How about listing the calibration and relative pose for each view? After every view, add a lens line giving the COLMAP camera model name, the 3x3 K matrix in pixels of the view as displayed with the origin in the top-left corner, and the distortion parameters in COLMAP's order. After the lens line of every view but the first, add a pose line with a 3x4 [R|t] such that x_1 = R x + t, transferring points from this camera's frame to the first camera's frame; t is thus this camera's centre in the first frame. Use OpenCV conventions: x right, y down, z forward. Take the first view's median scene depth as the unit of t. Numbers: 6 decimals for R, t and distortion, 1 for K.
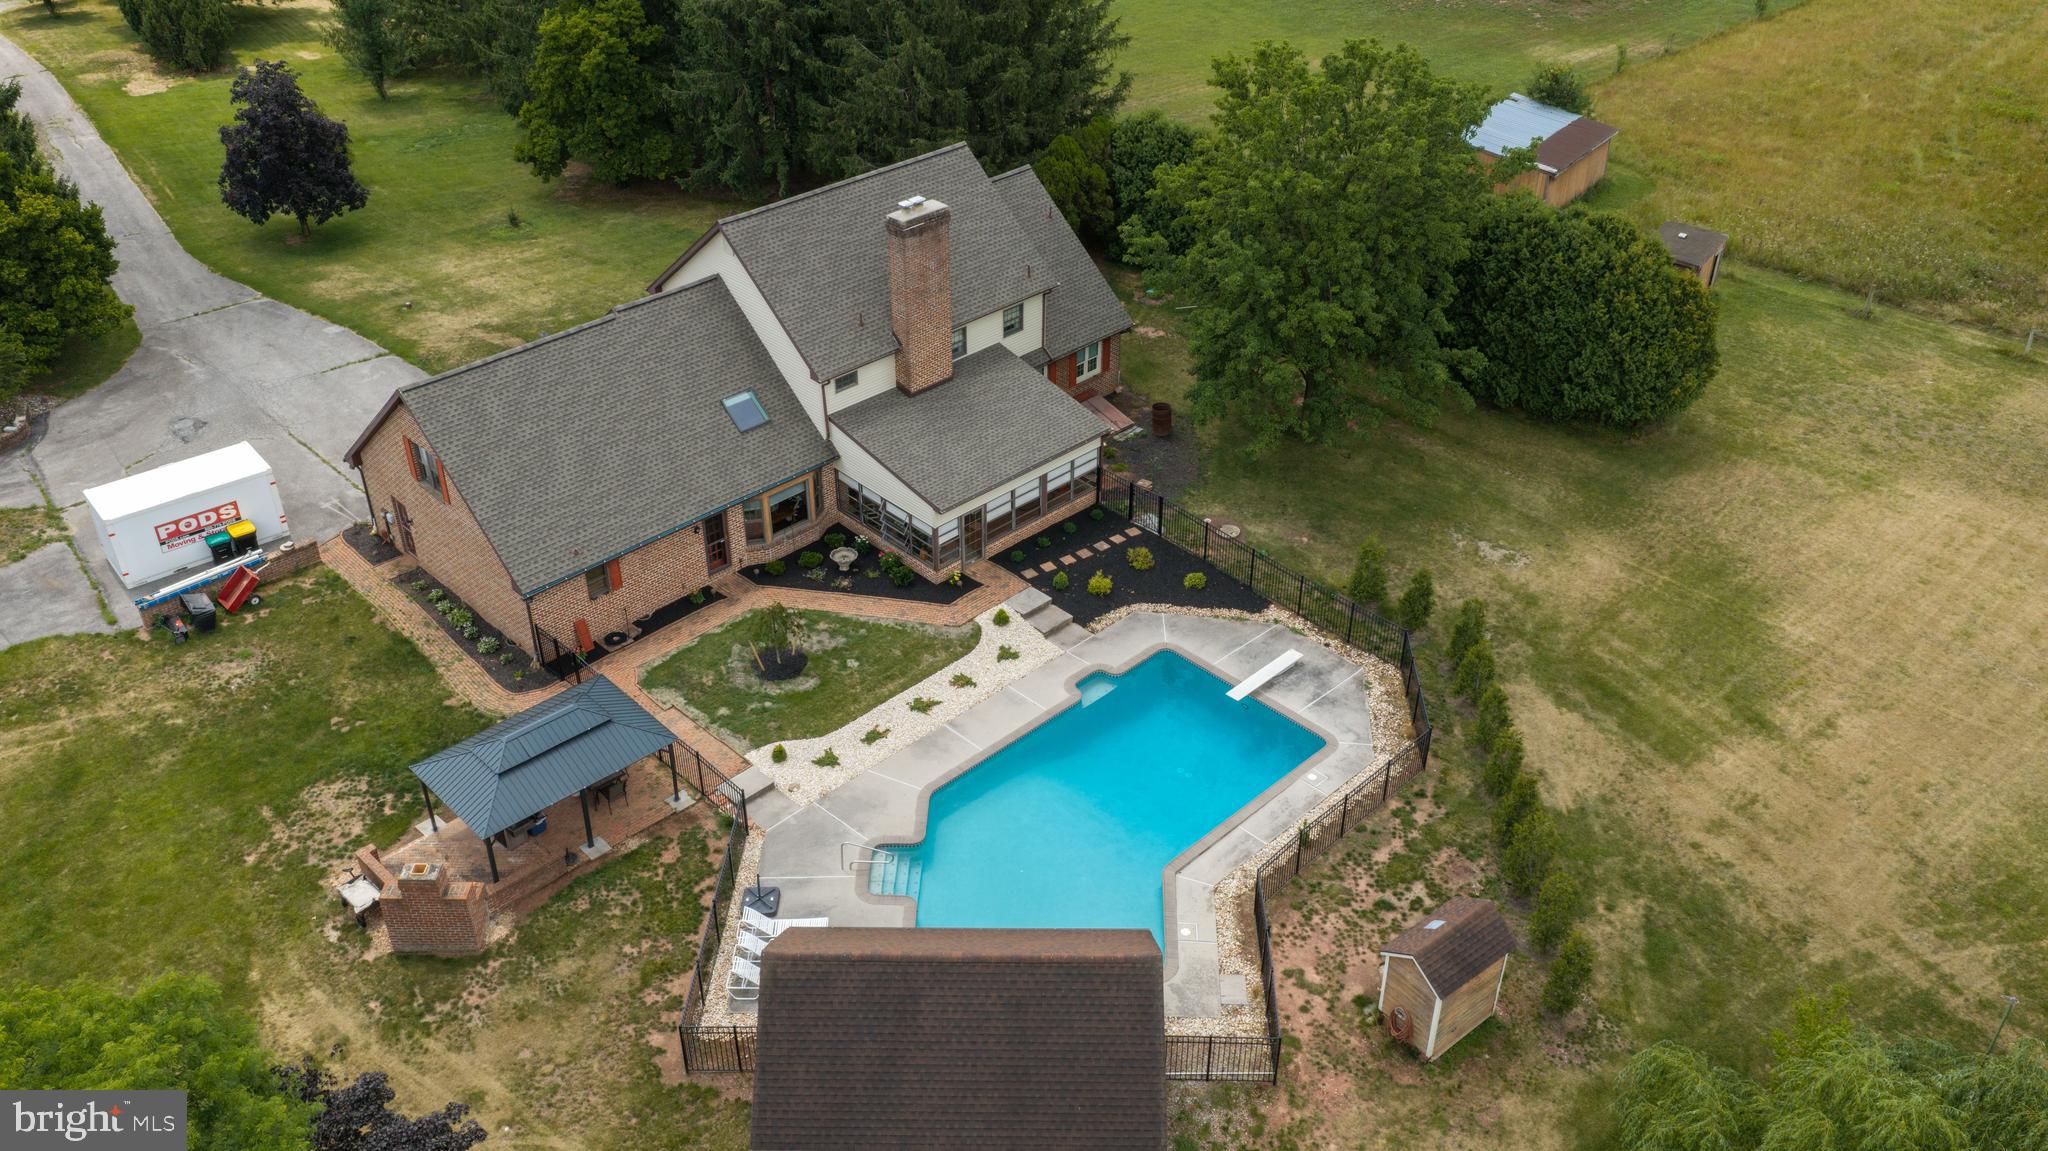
lens RADIAL K [[1688.2, 0, 1034.2], [0, 1688.2, 573.4], [0, 0, 1]] dist [0.009016, -0.019137]
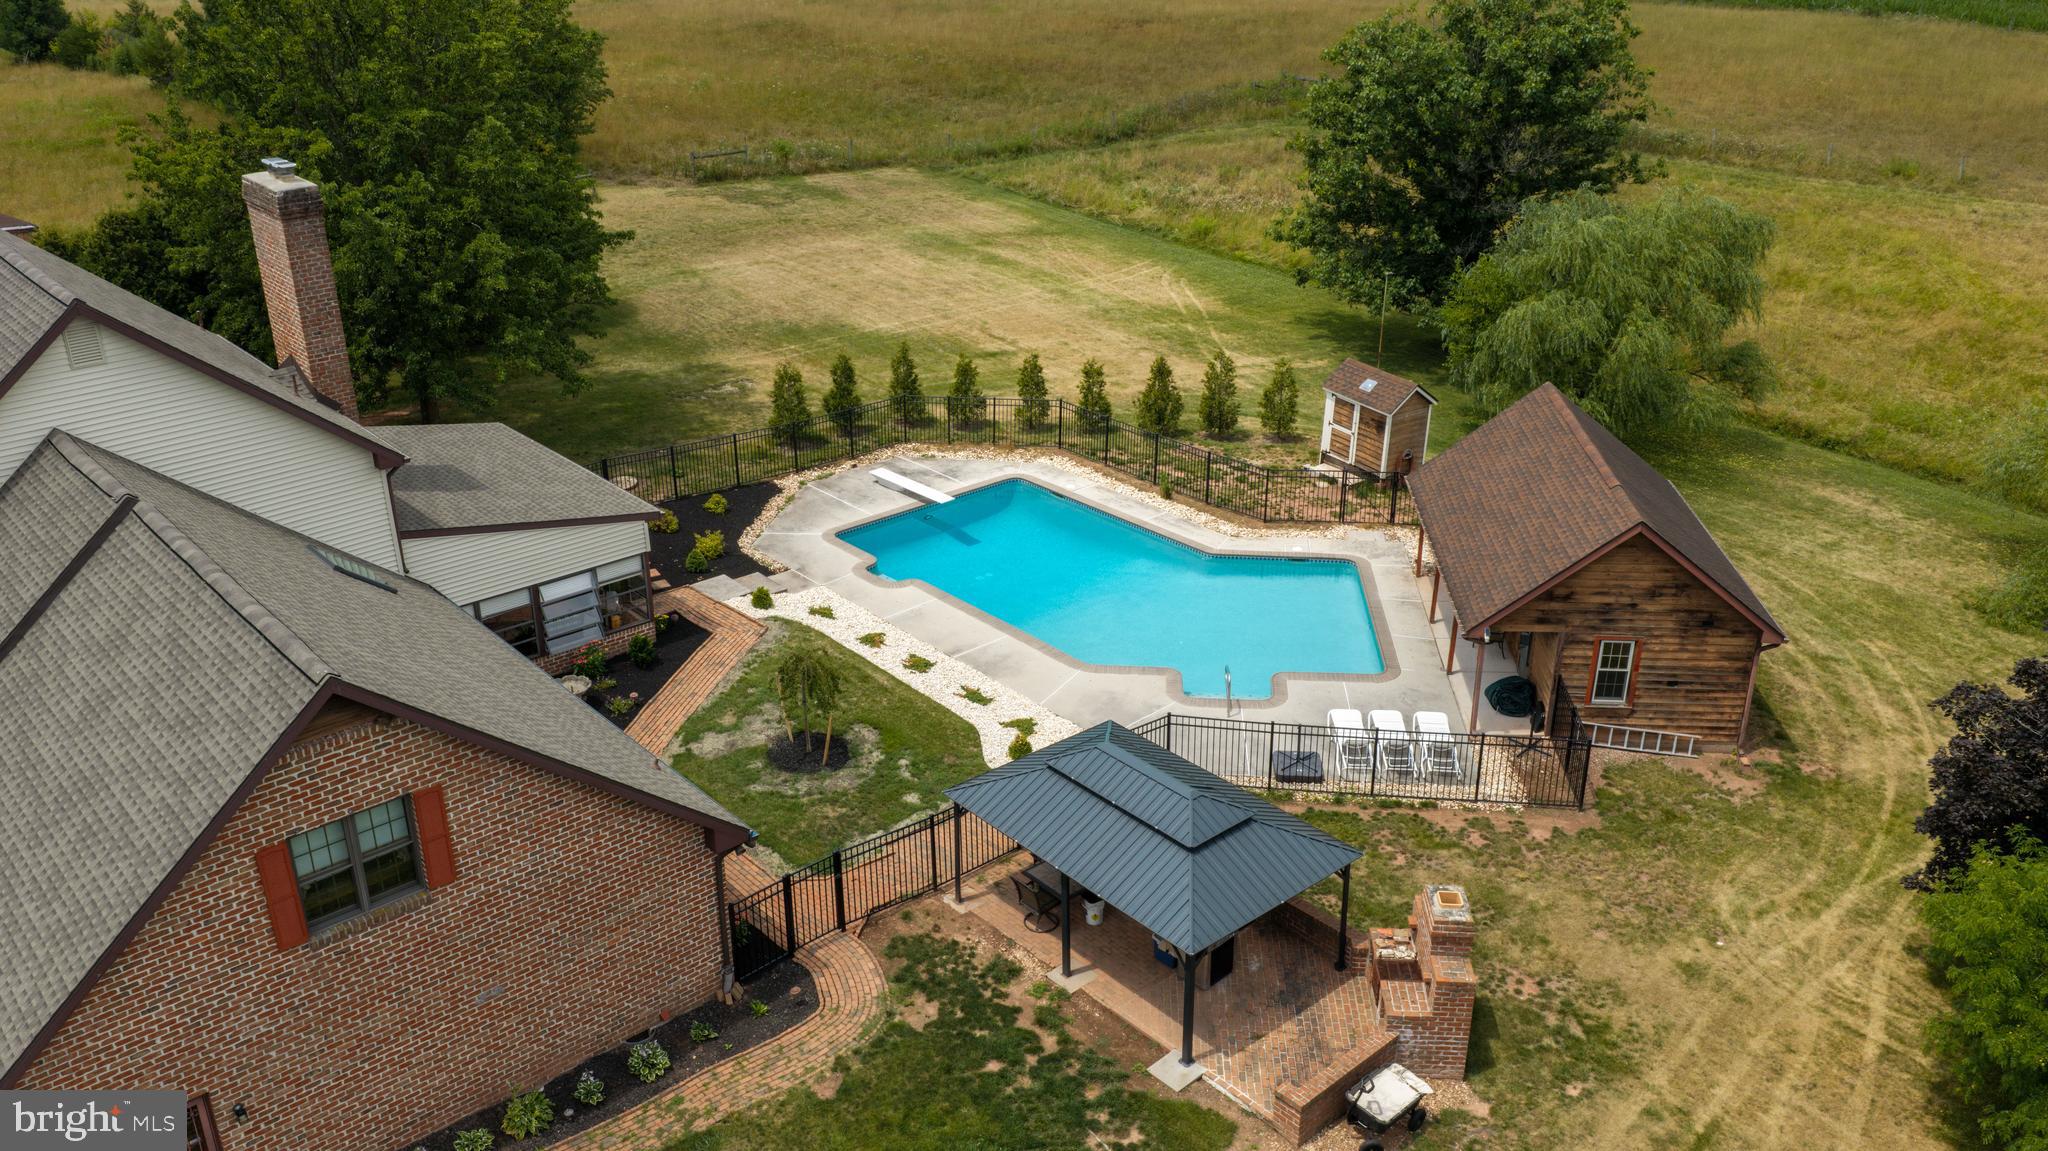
lens RADIAL K [[1688.2, 0, 1034.2], [0, 1688.2, 573.4], [0, 0, 1]] dist [0.009016, -0.019137]
pose [[0.055623, -0.420411, 0.905627, -0.682220], [0.559630, 0.764291, 0.320428, -0.153631], [-0.826874, 0.488993, 0.277787, 0.693550]]
